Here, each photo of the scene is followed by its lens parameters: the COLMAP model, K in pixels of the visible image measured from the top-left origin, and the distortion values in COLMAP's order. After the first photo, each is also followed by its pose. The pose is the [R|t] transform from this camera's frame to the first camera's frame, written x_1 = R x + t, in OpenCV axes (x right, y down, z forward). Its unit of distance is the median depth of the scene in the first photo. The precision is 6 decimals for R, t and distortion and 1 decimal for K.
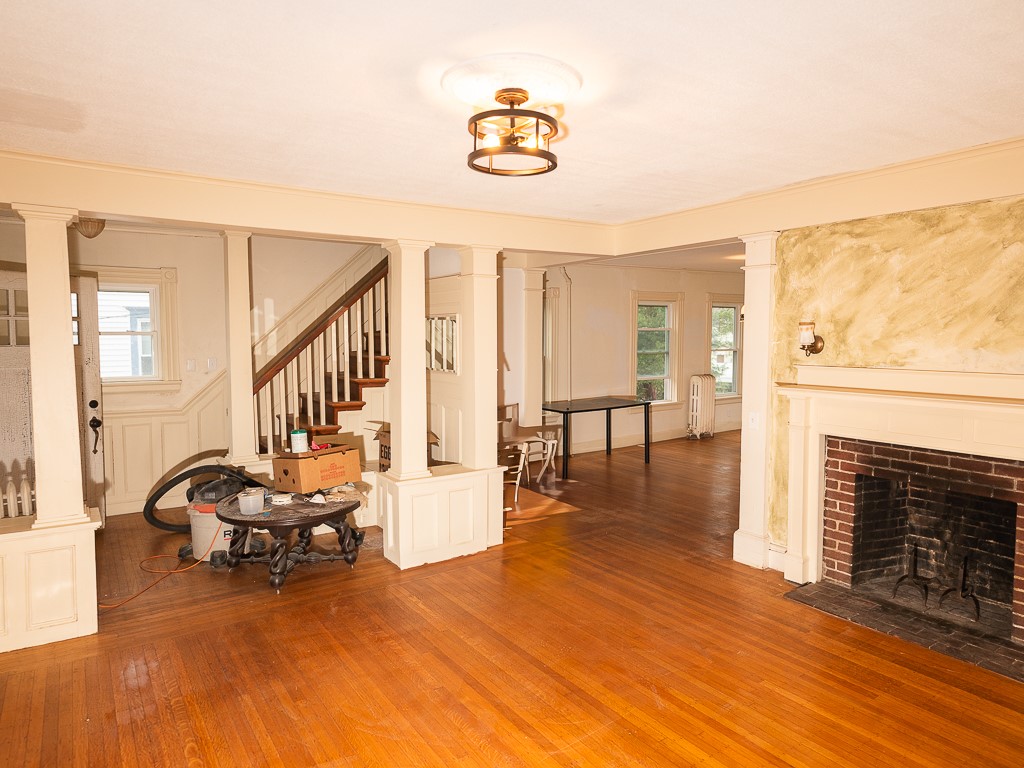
lens RADIAL K [[648.2, 0, 514.7], [0, 648.2, 378.1], [0, 0, 1]] dist [-0.000738, -0.002090]
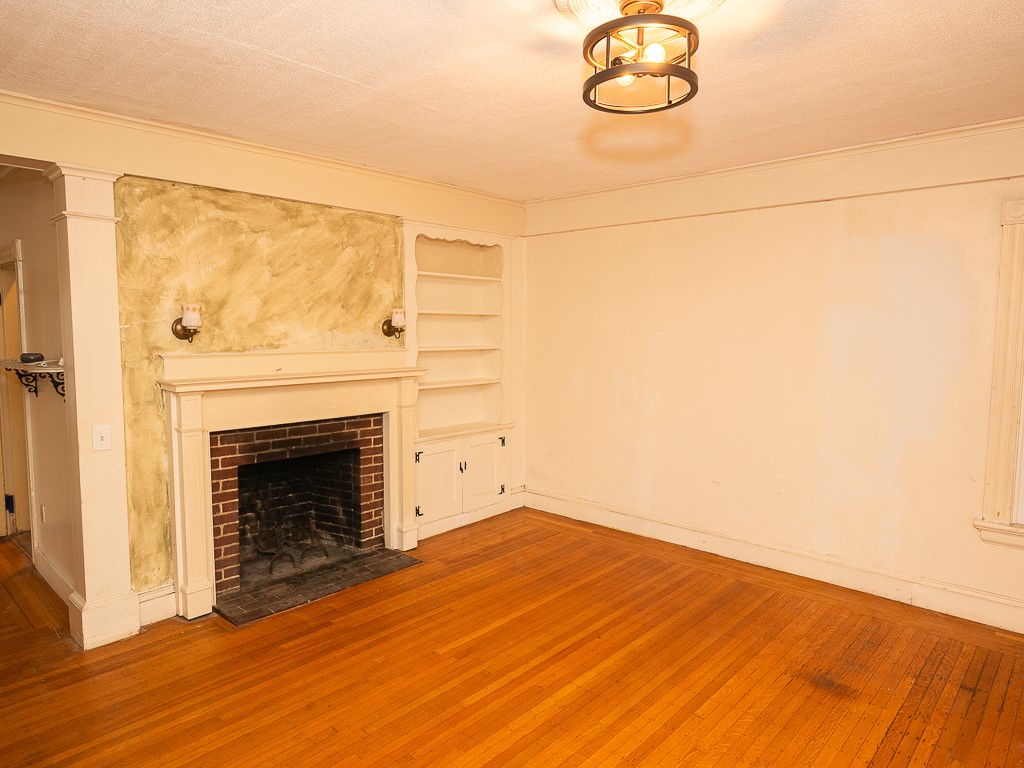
lens RADIAL K [[648.2, 0, 511.9], [0, 648.2, 386.5], [0, 0, 1]] dist [-0.000738, -0.002090]
pose [[-0.229036, -0.086030, 0.969609, -0.478495], [0.064105, 0.992591, 0.103212, -0.039417], [-0.971305, 0.085796, -0.221825, 0.847855]]
